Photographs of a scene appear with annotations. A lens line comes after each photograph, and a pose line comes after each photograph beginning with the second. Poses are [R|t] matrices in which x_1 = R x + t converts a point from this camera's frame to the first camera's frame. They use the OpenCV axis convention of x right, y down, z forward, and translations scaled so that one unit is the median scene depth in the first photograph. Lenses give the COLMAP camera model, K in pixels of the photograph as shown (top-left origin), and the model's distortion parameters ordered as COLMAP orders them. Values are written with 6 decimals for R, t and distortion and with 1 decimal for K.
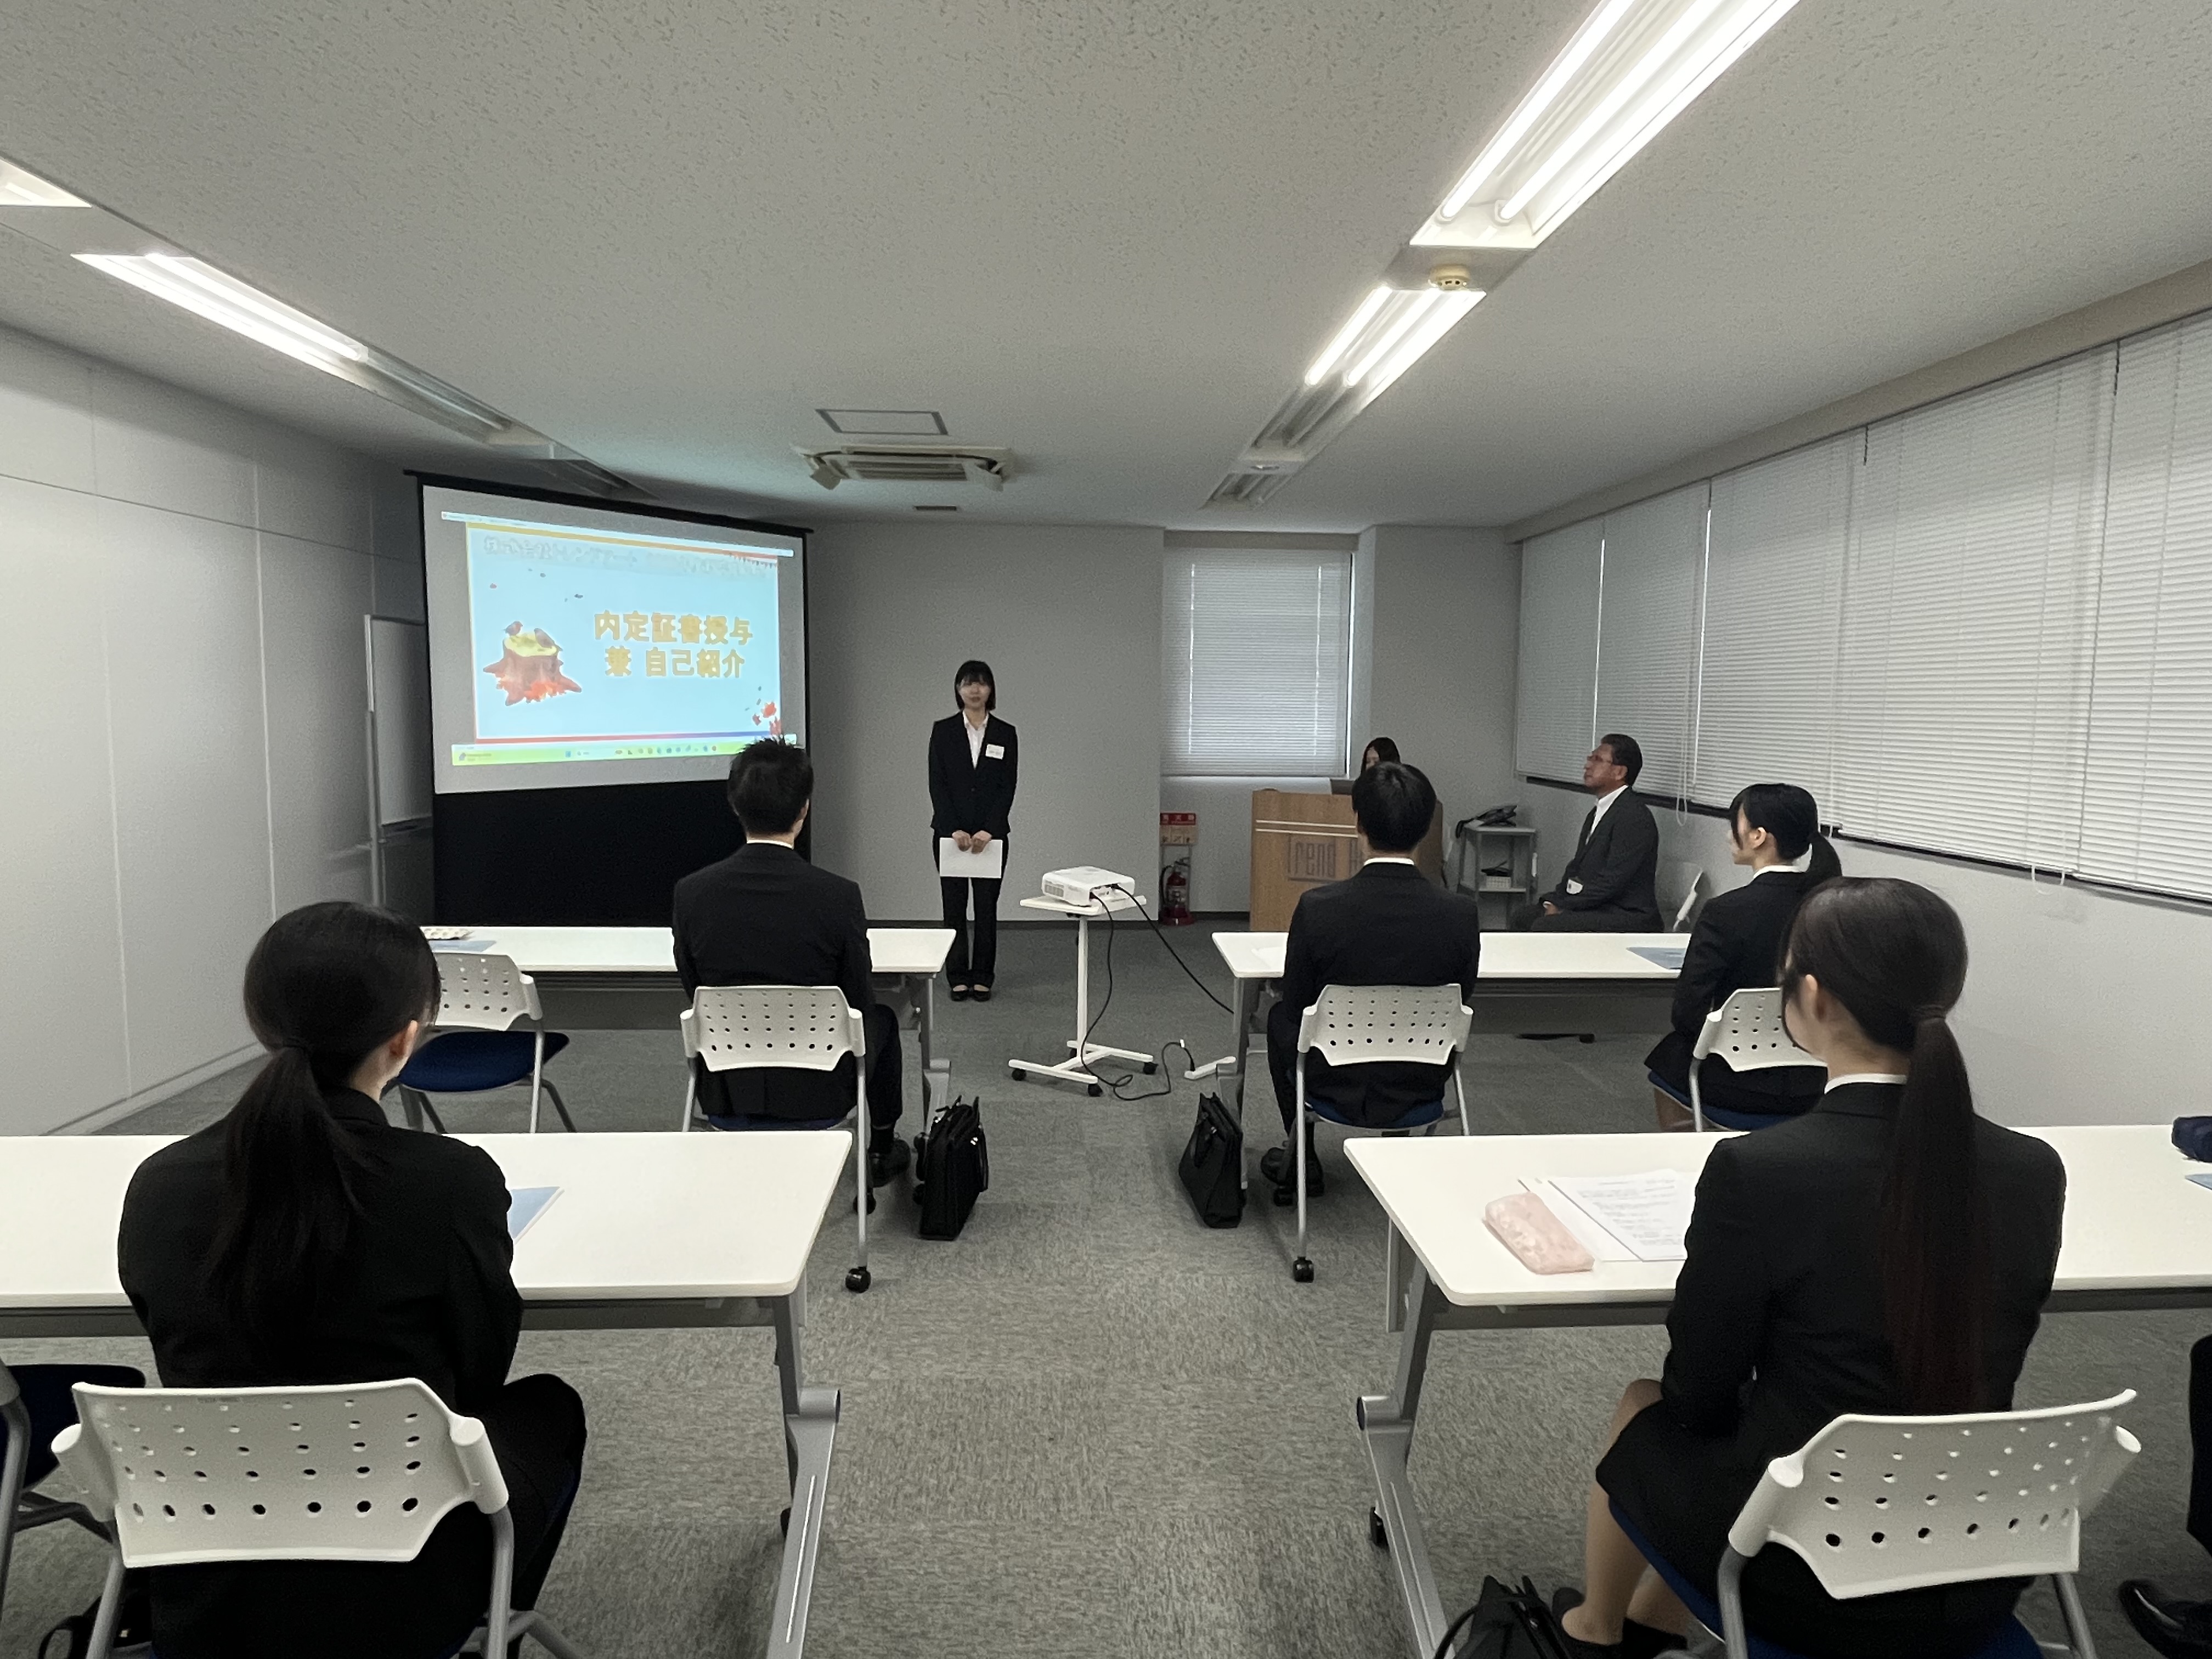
lens RADIAL K [[1308.3, 0, 1106.0], [0, 1308.3, 829.5], [0, 0, 1]] dist [-0.001955, 0.000656]
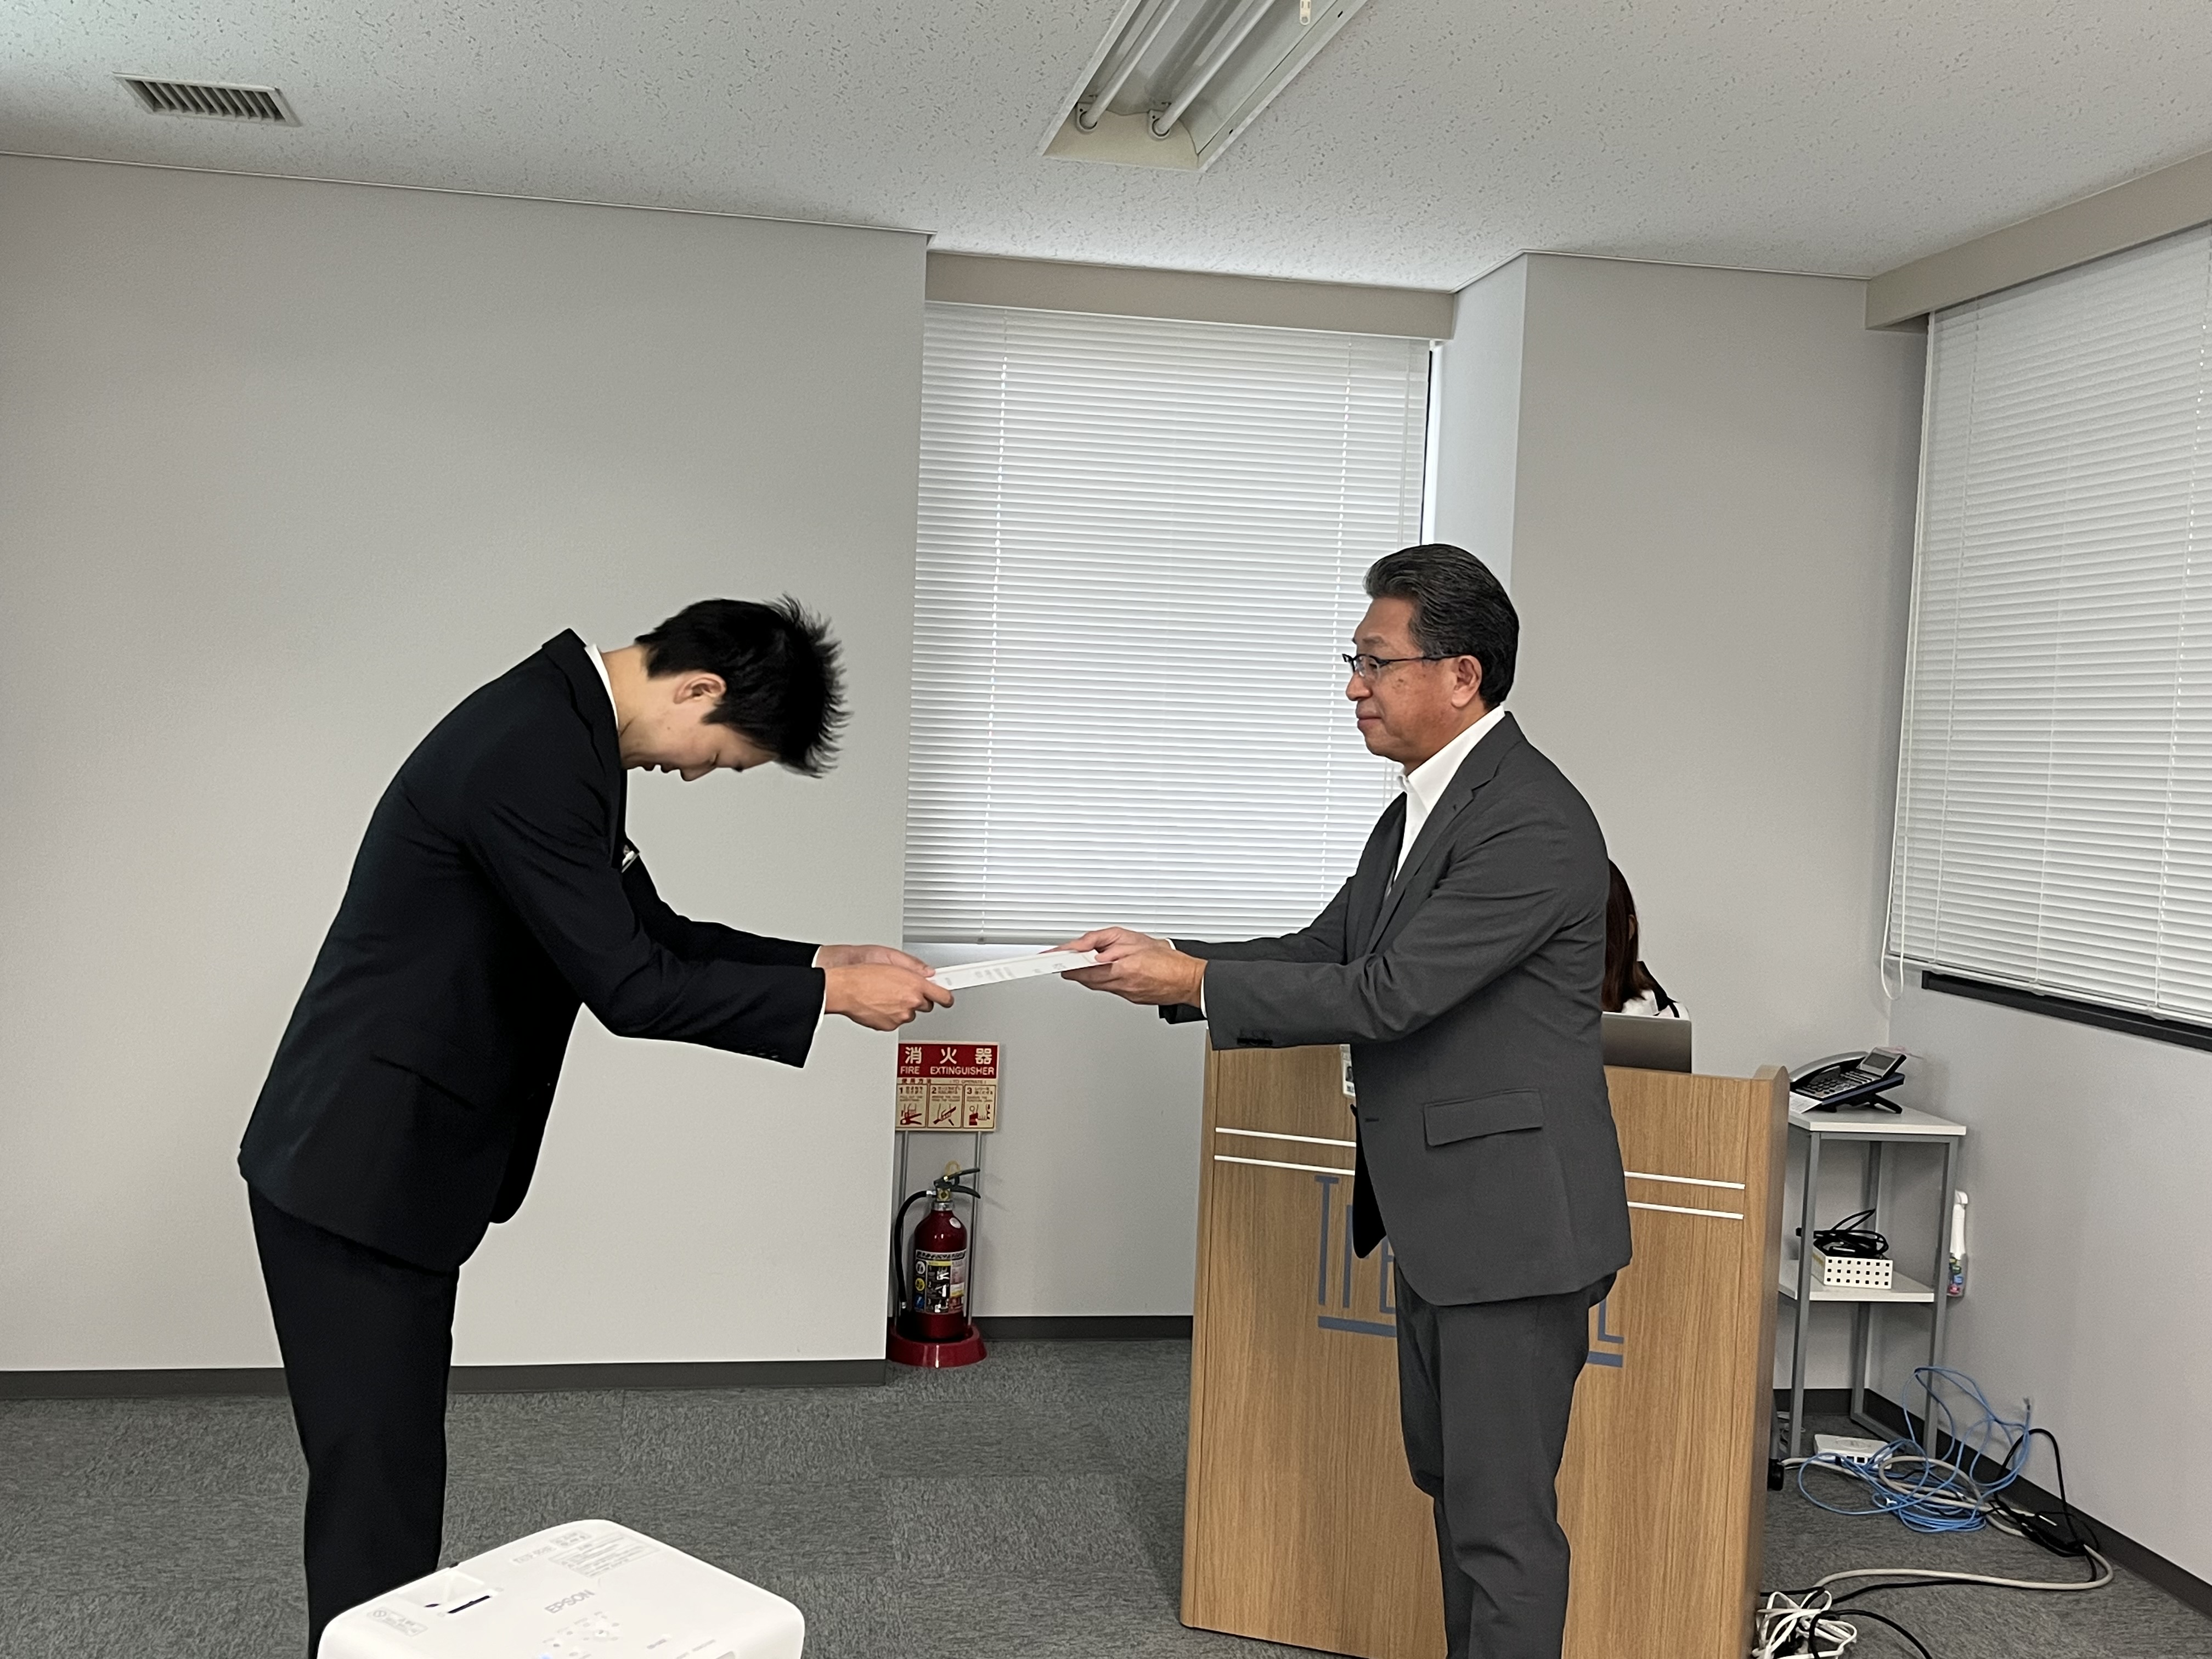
lens RADIAL K [[2276.9, 0, 1106.0], [0, 2276.9, 829.5], [0, 0, 1]] dist [0.047200, 0.002373]
pose [[0.990165, 0.024828, 0.137684, 0.019818], [-0.017527, 0.998388, -0.053984, -0.070867], [-0.138803, 0.051040, 0.989004, 0.695302]]
